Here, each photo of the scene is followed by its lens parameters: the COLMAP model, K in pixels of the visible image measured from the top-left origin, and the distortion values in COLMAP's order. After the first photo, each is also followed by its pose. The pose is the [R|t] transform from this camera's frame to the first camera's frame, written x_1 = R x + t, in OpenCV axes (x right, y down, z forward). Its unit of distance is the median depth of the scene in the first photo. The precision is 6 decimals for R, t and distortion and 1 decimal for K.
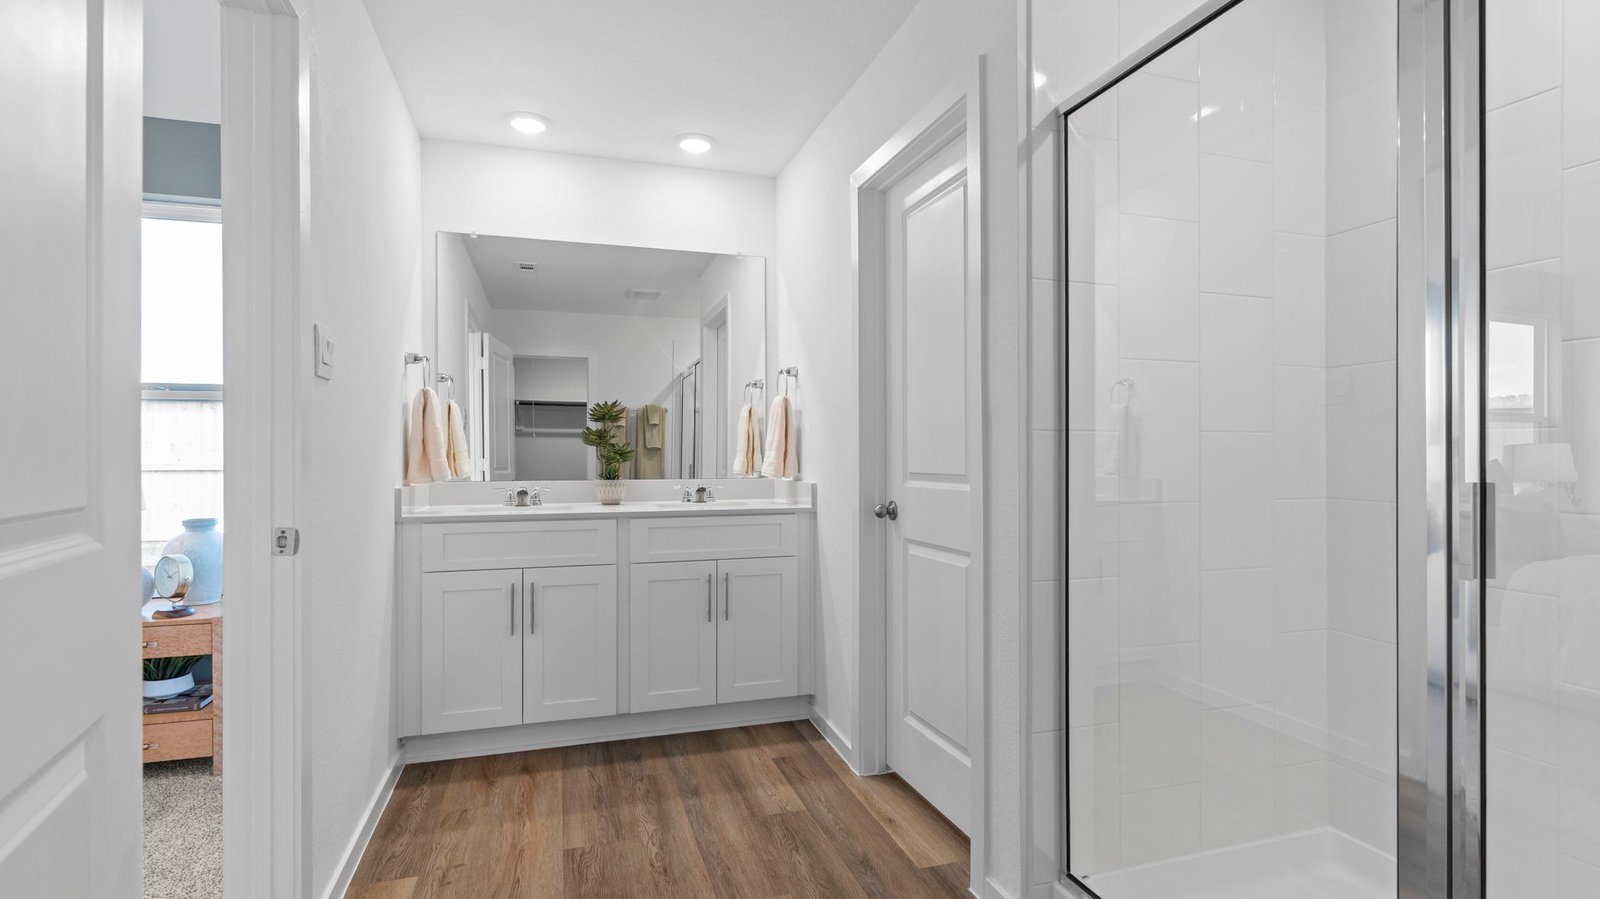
lens RADIAL K [[797.3, 0, 795.6], [0, 797.3, 449.6], [0, 0, 1]] dist [-0.001600, -0.000878]
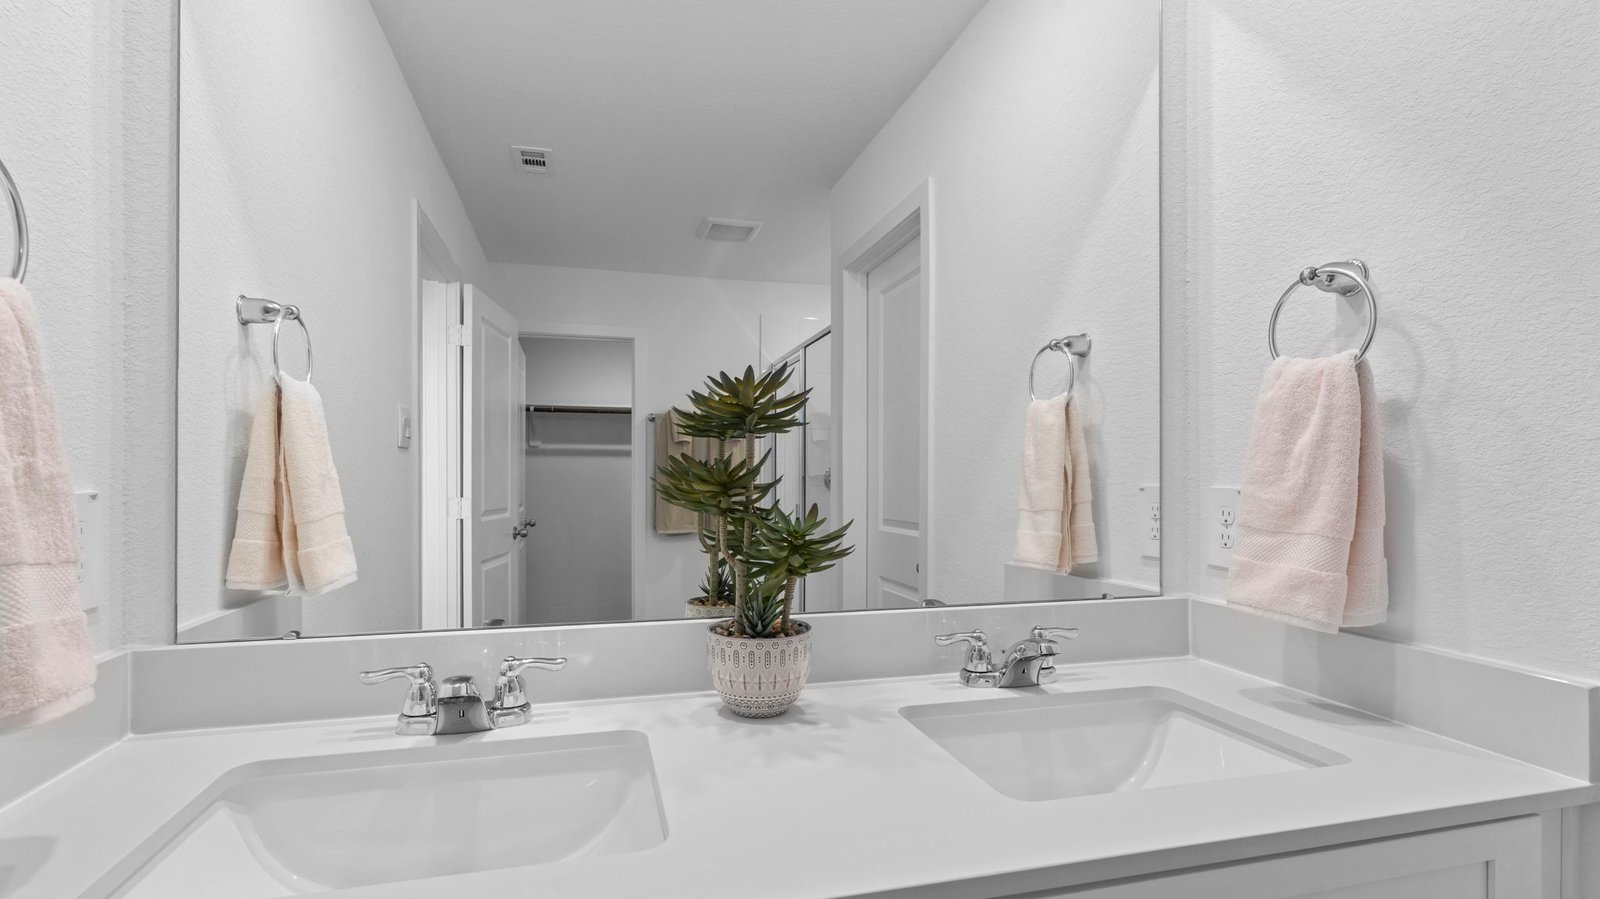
lens RADIAL K [[797.3, 0, 805.3], [0, 797.3, 458.6], [0, 0, 1]] dist [-0.001600, -0.000878]
pose [[0.999698, 0.005399, -0.023980, -0.120687], [-0.005548, 0.999966, -0.006116, -0.014614], [0.023946, 0.006248, 0.999694, 0.407323]]
